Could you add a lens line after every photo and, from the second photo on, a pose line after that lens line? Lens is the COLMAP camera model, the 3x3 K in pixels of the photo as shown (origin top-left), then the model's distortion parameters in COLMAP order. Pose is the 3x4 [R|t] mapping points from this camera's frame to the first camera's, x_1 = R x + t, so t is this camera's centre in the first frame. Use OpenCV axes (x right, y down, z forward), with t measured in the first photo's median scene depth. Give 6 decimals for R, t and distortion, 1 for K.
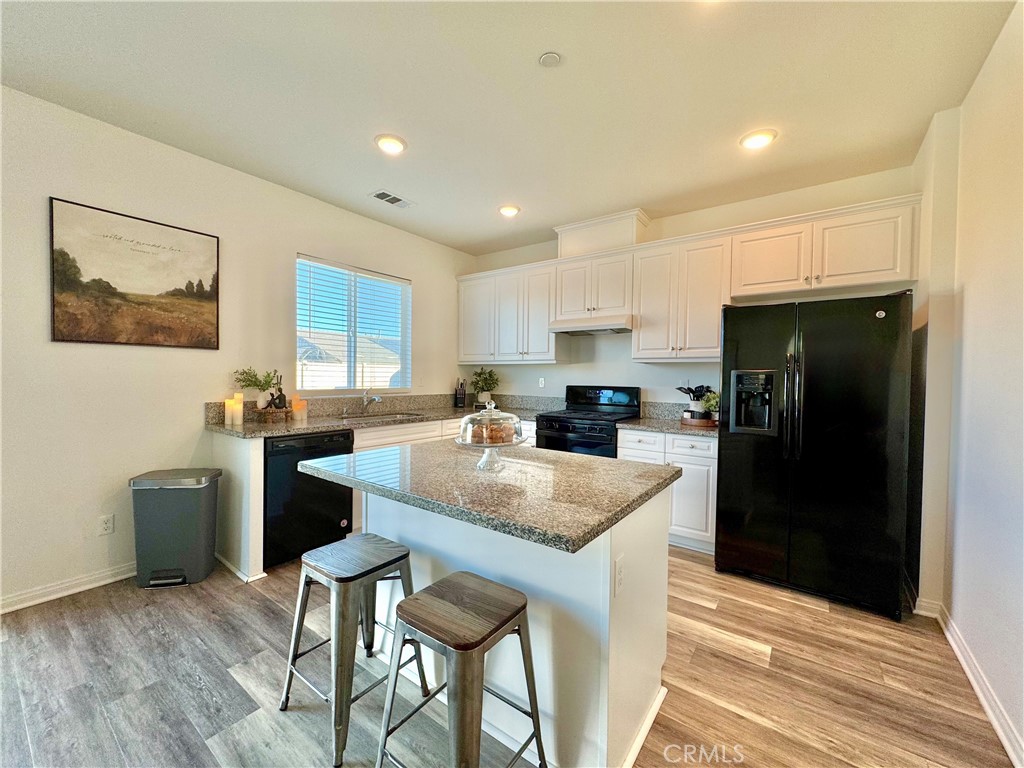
lens RADIAL K [[410.4, 0, 512.8], [0, 410.4, 382.7], [0, 0, 1]] dist [0.000849, -0.000011]
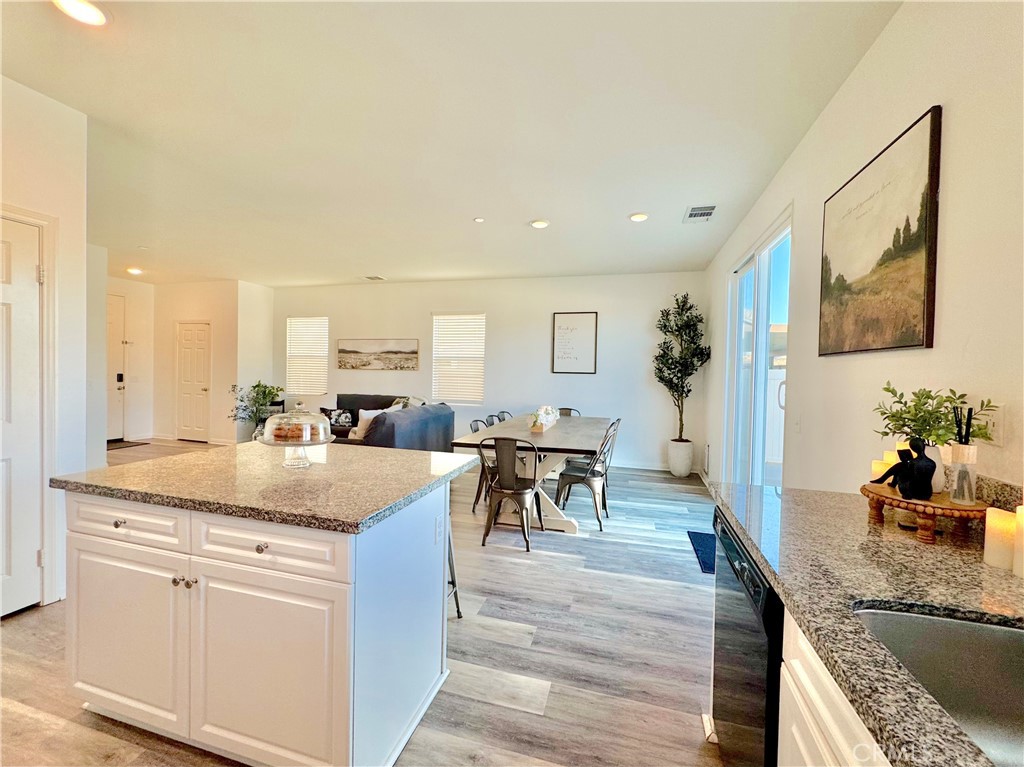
lens RADIAL K [[410.4, 0, 512.8], [0, 410.4, 382.2], [0, 0, 1]] dist [0.000849, -0.000011]
pose [[-0.934841, -0.023723, -0.354274, -0.114556], [-0.039612, 0.998505, 0.037663, -0.040364], [0.352850, 0.049242, -0.934383, 1.291574]]
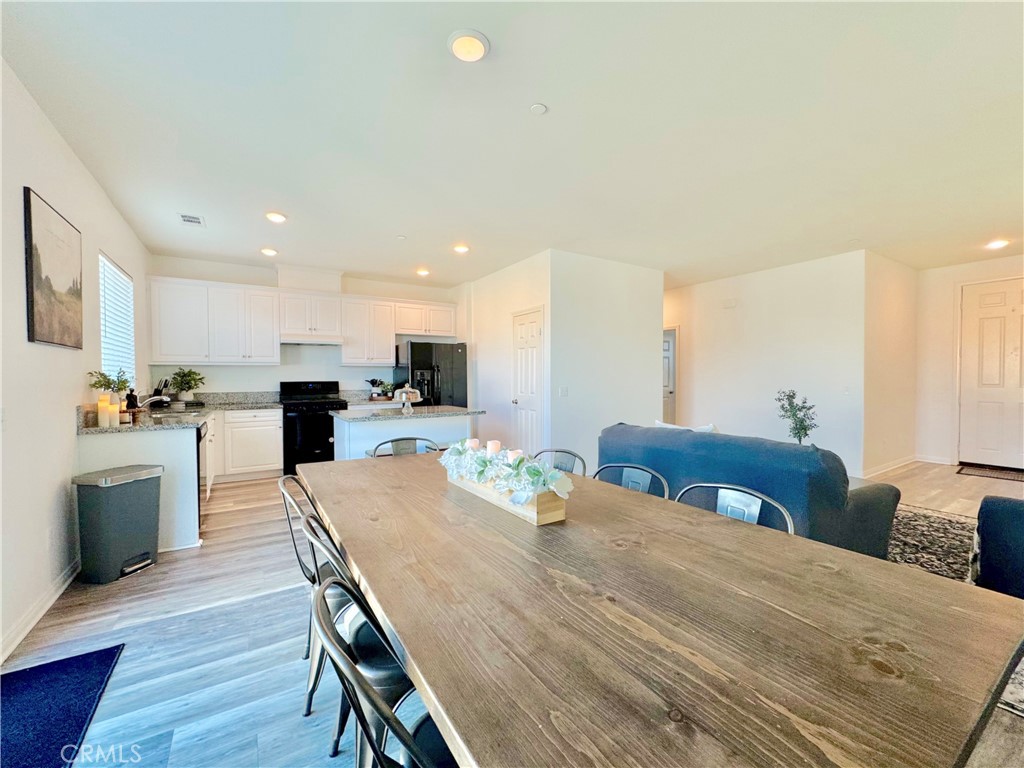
lens RADIAL K [[424.3, 0, 513.2], [0, 424.3, 381.8], [0, 0, 1]] dist [0.000541, 0.000060]
pose [[0.359370, -0.027215, 0.932798, -1.300011], [0.025947, 0.999480, 0.019164, -0.000182], [-0.932834, 0.017317, 0.359889, -0.290891]]
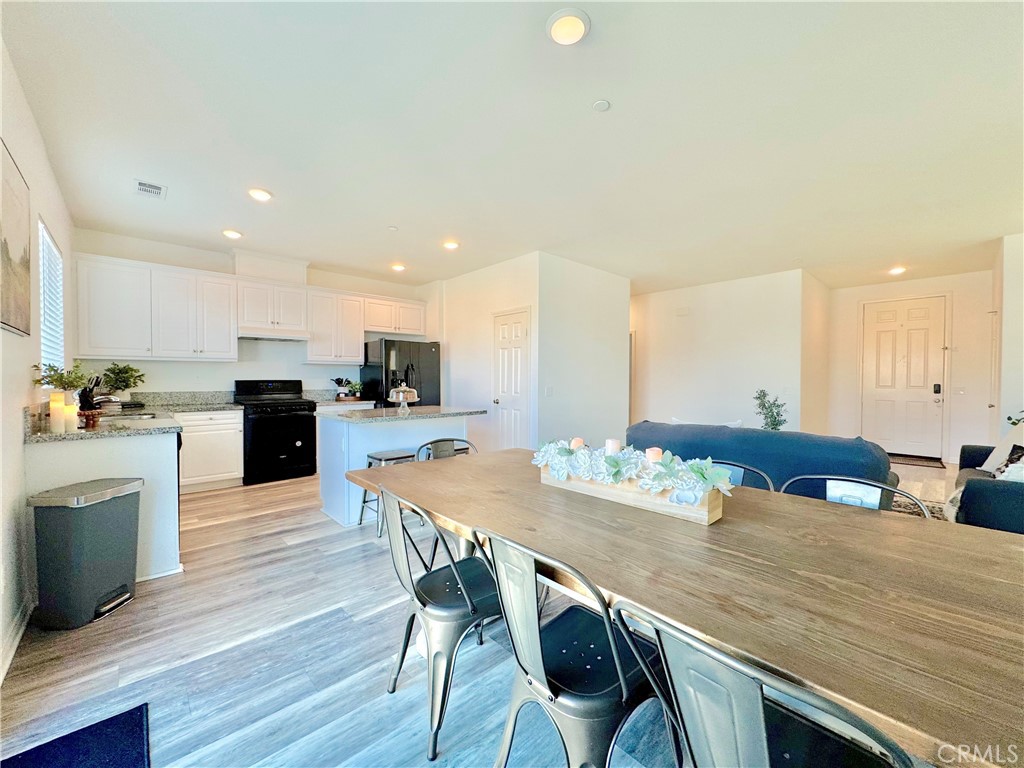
lens RADIAL K [[410.4, 0, 512.8], [0, 410.4, 382.7], [0, 0, 1]] dist [0.000849, -0.000011]
pose [[0.181664, -0.024226, 0.983062, -1.323940], [0.017384, 0.999619, 0.021422, 0.002764], [-0.983207, 0.013198, 0.182016, -0.011580]]
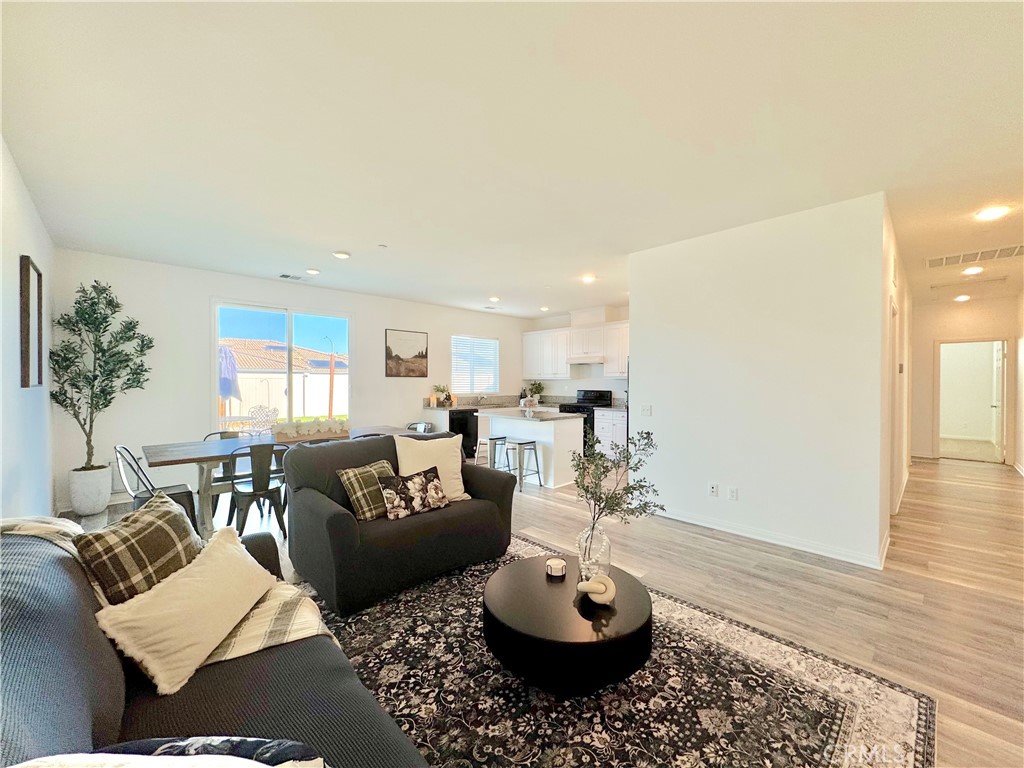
lens RADIAL K [[410.4, 0, 512.8], [0, 410.4, 382.7], [0, 0, 1]] dist [0.000849, -0.000011]
pose [[0.985739, -0.010878, -0.167929, 0.231734], [0.008504, 0.999854, -0.014849, -0.004167], [0.168066, 0.013209, 0.985687, -1.424212]]
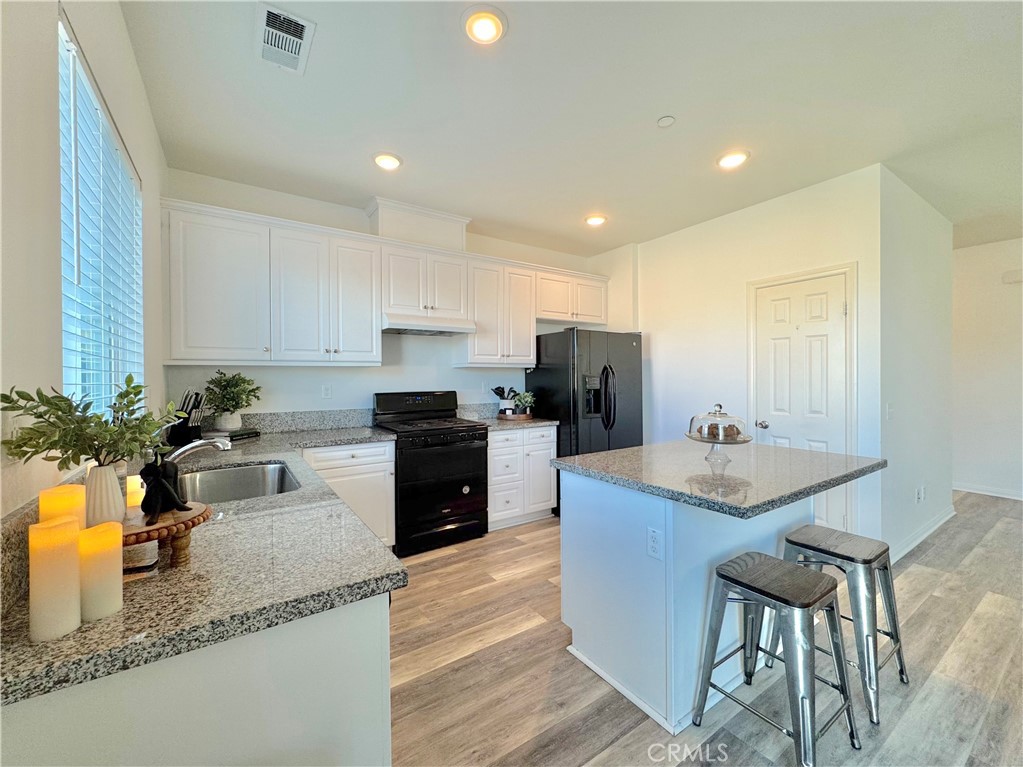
lens RADIAL K [[421.1, 0, 513.6], [0, 421.1, 376.7], [0, 0, 1]] dist [0.001757, 0.000310]
pose [[0.333154, -0.014431, 0.942762, -0.833199], [0.026330, 0.999635, 0.005997, -0.035275], [-0.942505, 0.022825, 0.333413, 0.687998]]
